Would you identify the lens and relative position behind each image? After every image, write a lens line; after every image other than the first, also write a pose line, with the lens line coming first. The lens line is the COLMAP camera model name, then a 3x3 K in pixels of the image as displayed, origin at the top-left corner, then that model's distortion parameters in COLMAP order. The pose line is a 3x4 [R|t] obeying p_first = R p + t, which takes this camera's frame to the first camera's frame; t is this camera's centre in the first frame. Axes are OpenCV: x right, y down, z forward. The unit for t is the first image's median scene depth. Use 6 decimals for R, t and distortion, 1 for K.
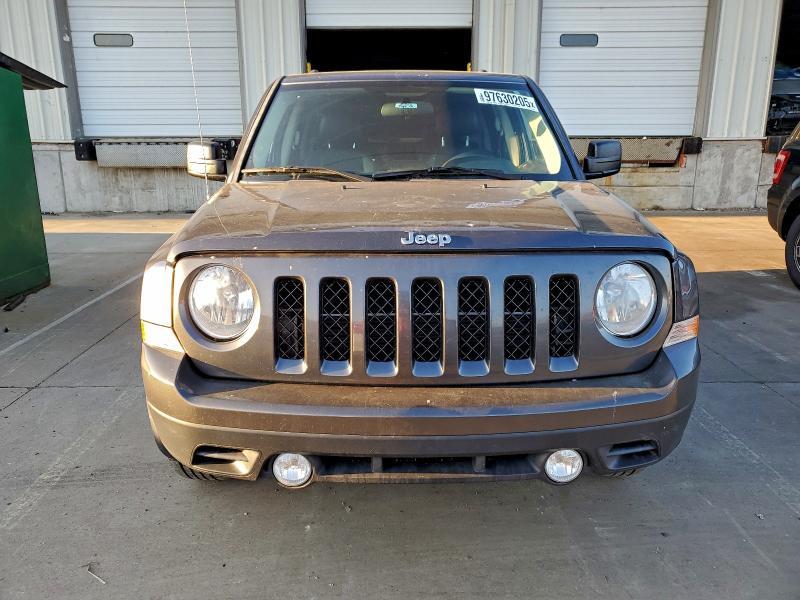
lens RADIAL K [[640.7, 0, 400.0], [0, 640.7, 300.0], [0, 0, 1]] dist [0.013495, 0.004358]
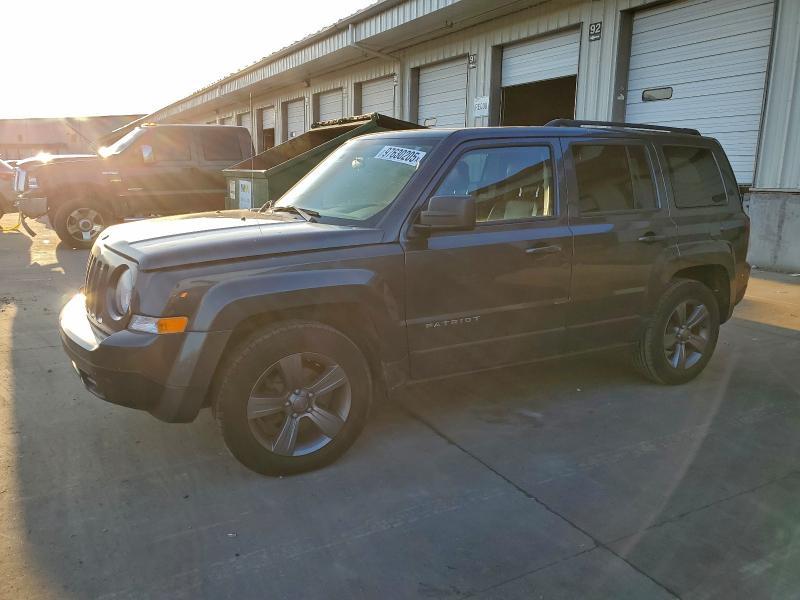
lens RADIAL K [[640.7, 0, 400.0], [0, 640.7, 300.0], [0, 0, 1]] dist [0.013495, 0.004358]
pose [[0.451292, 0.186470, -0.872677, 0.389351], [-0.241619, 0.966929, 0.081660, -0.050873], [0.859044, 0.174003, 0.481422, 0.164327]]
